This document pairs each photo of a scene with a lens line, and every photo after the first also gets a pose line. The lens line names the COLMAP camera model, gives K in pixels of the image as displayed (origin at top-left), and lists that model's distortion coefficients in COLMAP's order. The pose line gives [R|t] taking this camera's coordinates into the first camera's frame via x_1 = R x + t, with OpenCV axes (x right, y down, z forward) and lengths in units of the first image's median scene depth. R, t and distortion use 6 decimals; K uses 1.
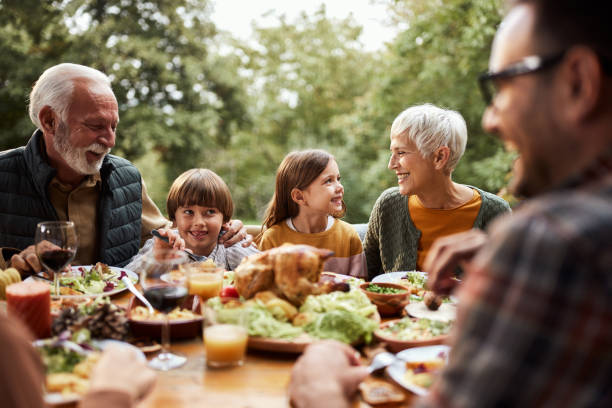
lens RADIAL K [[597.9, 0, 305.3], [0, 597.9, 206.0], [0, 0, 1]] dist [-0.005823, -0.006791]
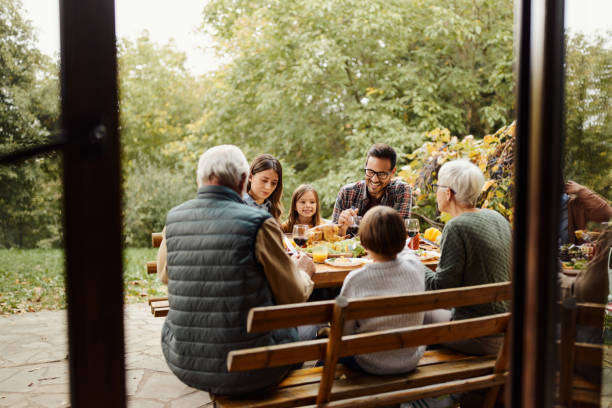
lens RADIAL K [[625.1, 0, 323.3], [0, 625.1, 190.8], [0, 0, 1]] dist [0.004970, 0.000126]
pose [[0.946032, -0.048987, 0.320350, -0.062383], [0.068811, 0.996333, -0.050850, 0.004765], [-0.316684, 0.070149, 0.945933, -0.111128]]
